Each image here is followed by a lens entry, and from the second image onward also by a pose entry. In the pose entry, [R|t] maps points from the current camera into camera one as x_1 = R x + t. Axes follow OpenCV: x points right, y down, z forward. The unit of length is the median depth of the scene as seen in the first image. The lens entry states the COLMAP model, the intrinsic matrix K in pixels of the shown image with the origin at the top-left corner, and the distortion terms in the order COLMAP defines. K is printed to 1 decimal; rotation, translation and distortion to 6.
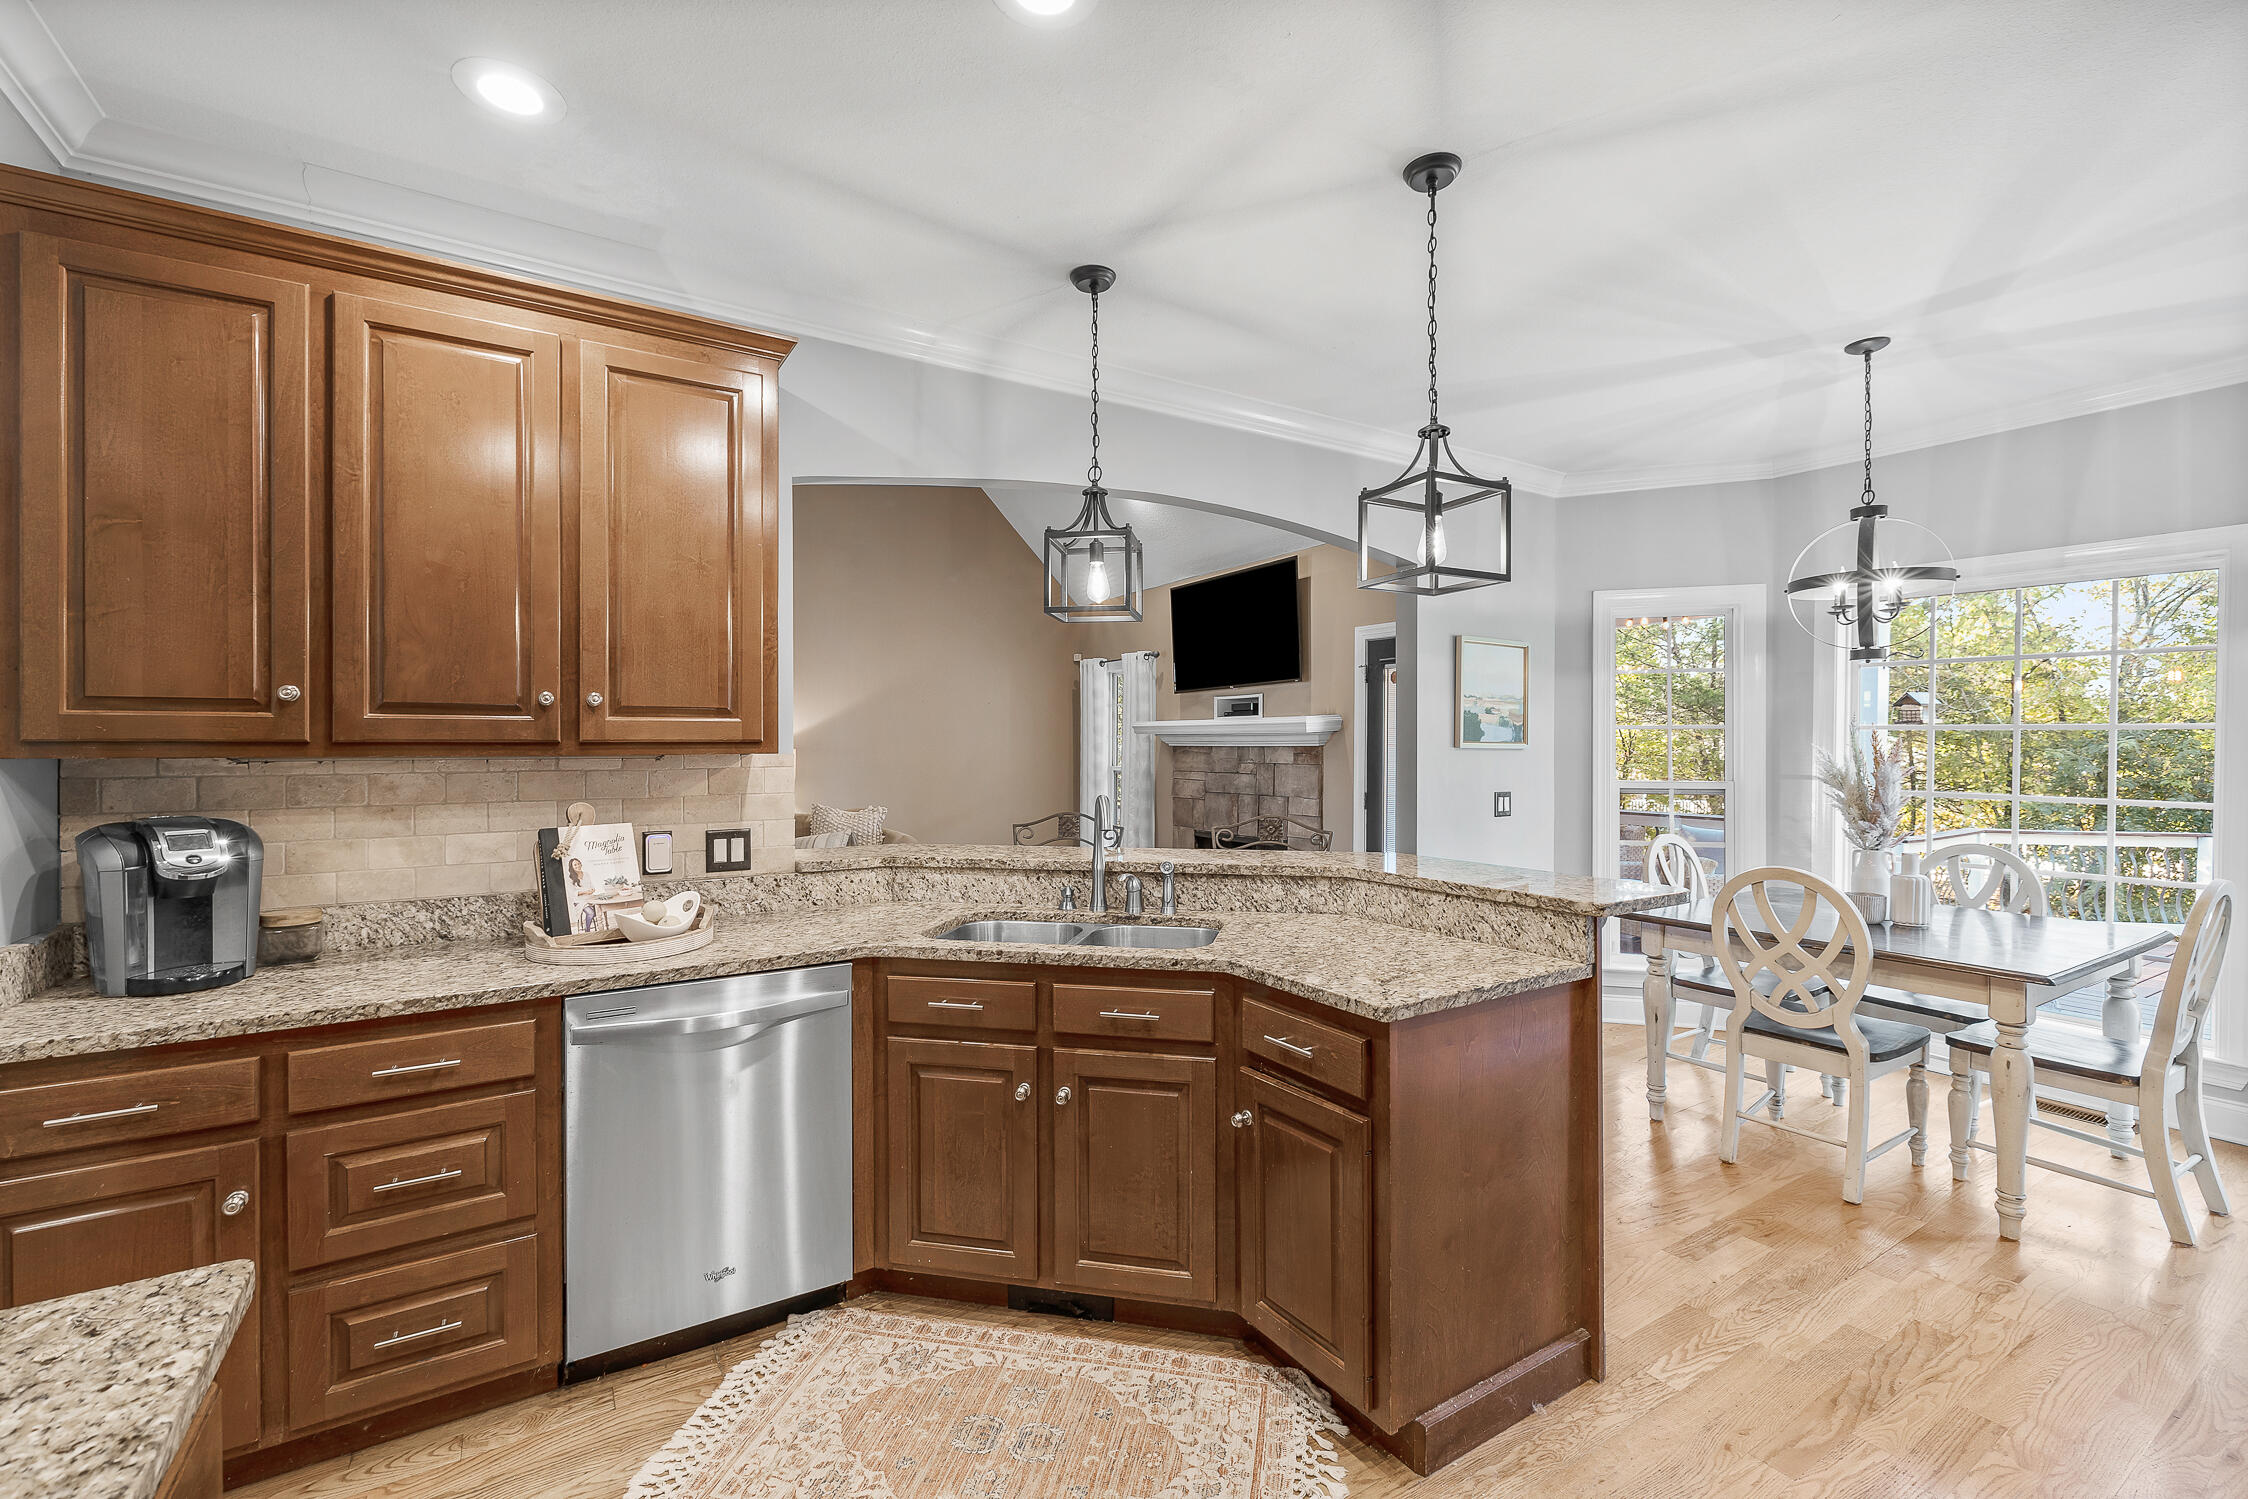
lens RADIAL K [[954.1, 0, 1117.5], [0, 954.1, 744.8], [0, 0, 1]] dist [-0.001413, -0.000106]
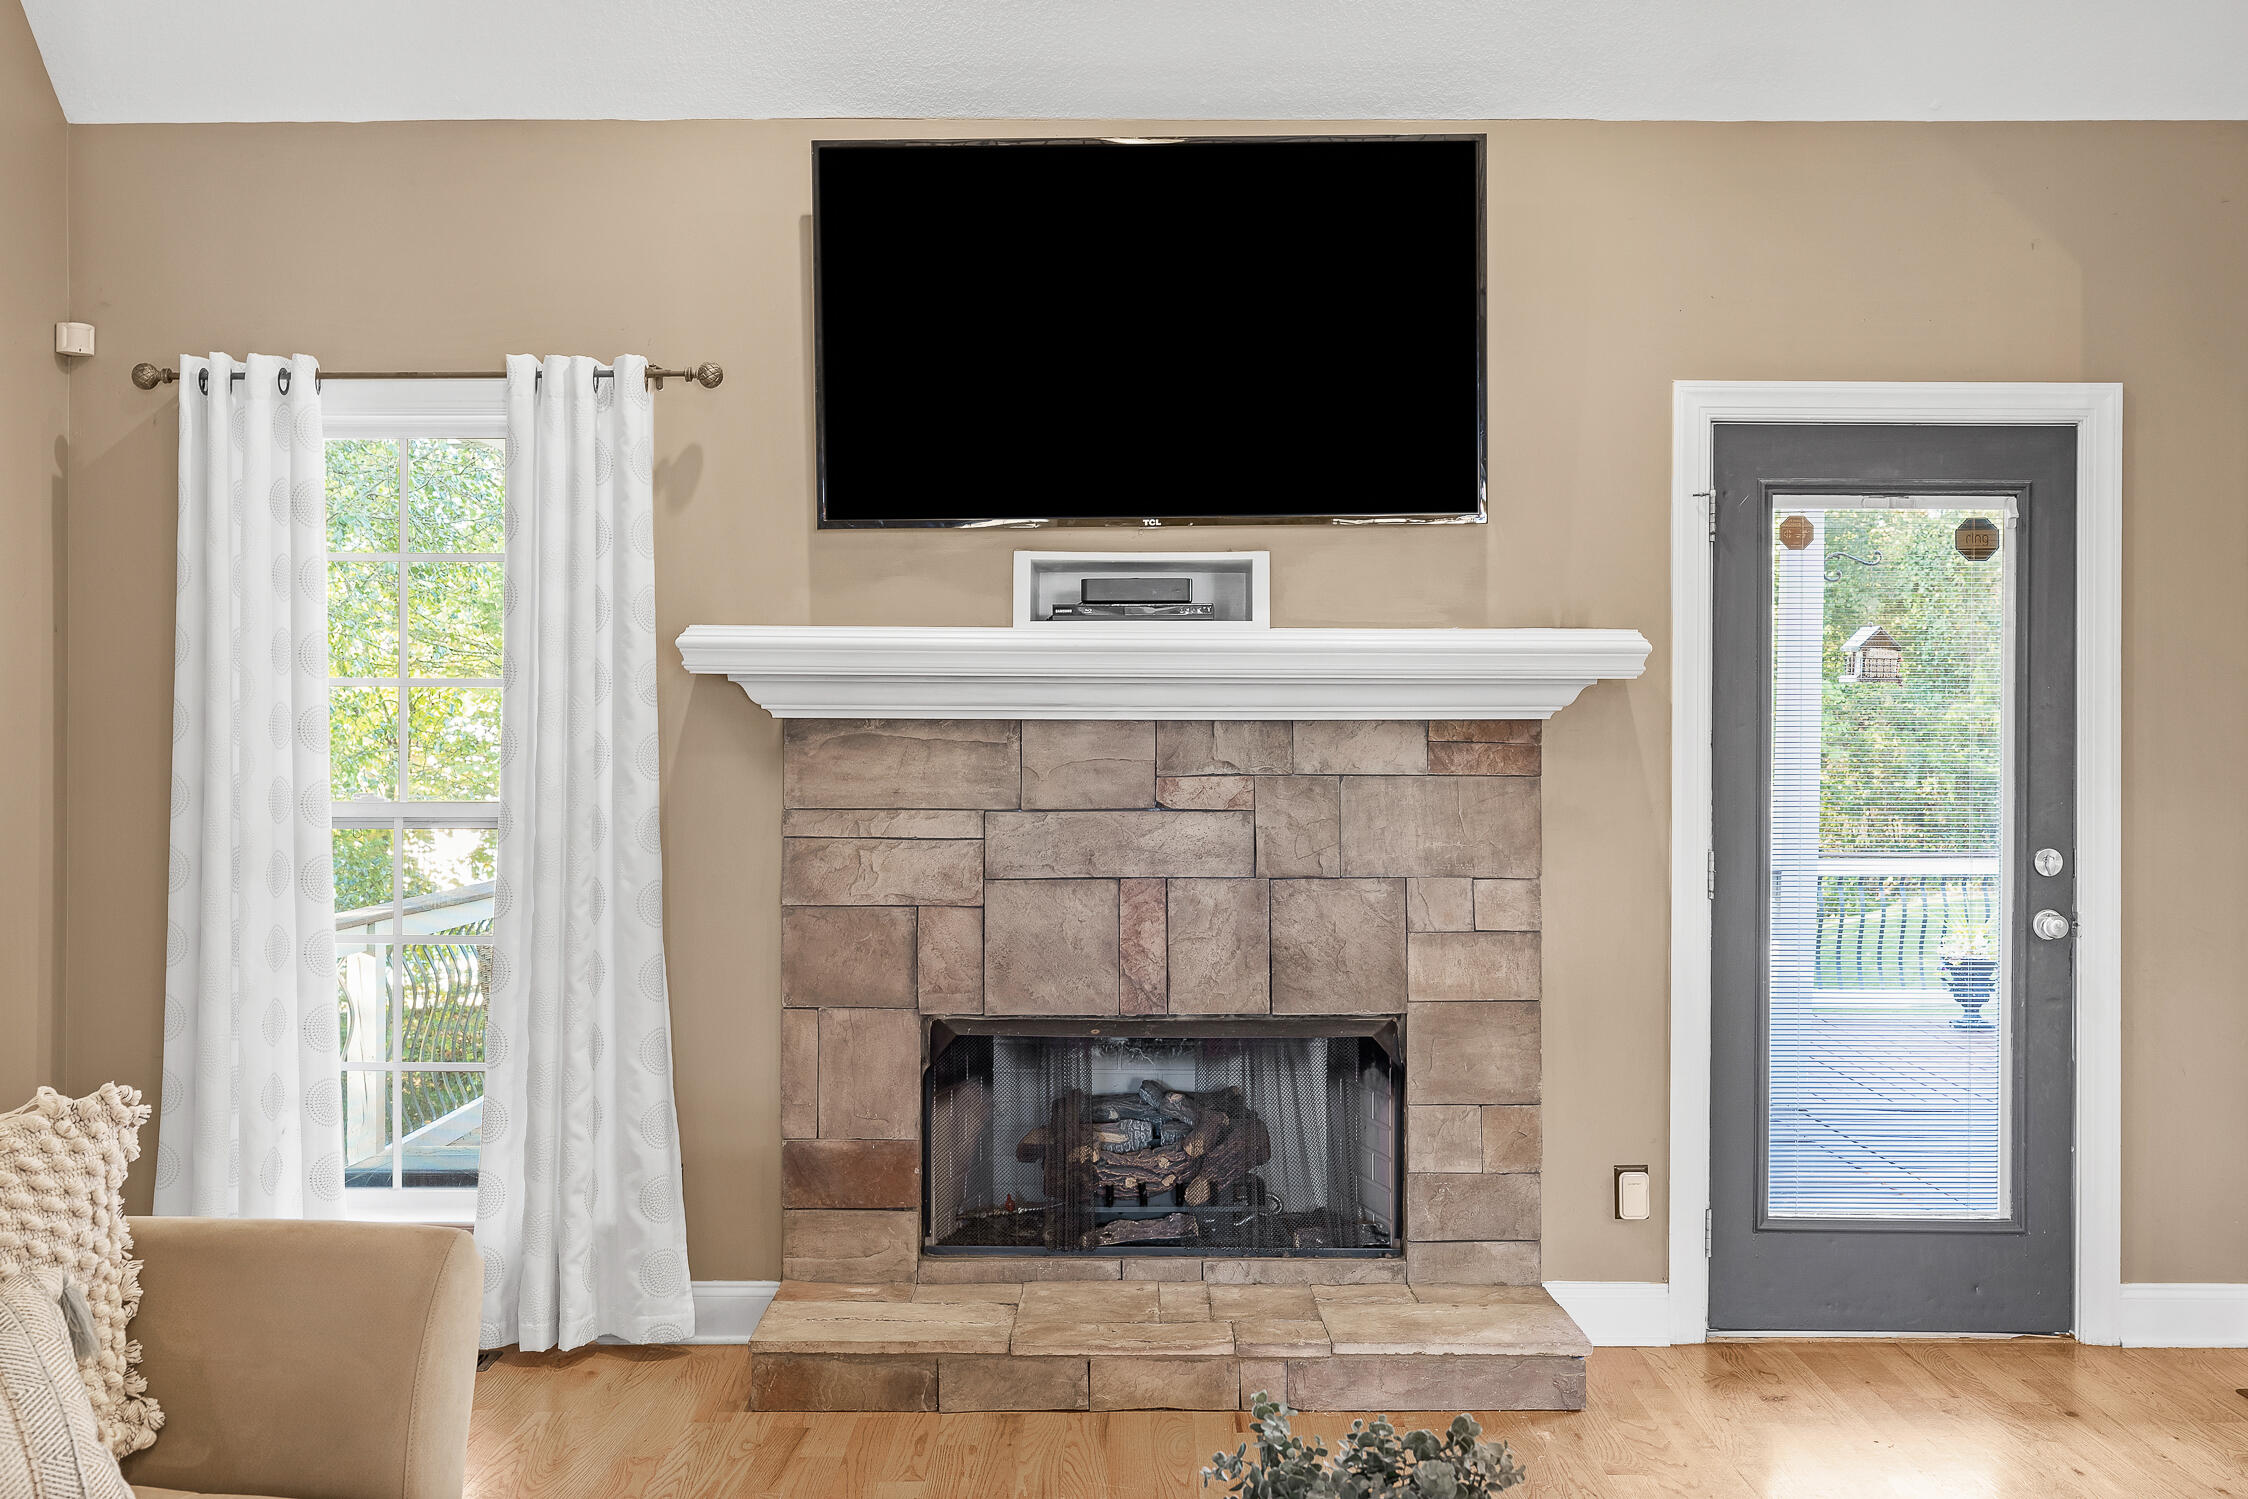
lens RADIAL K [[2247.0, 0, 1125.7], [0, 2247.0, 705.9], [0, 0, 1]] dist [0.004373, -0.002534]
pose [[0.530643, -0.000393, 0.847595, -1.102458], [-0.002202, 0.999996, 0.001843, -0.010352], [-0.847593, -0.002845, 0.530640, 1.451799]]
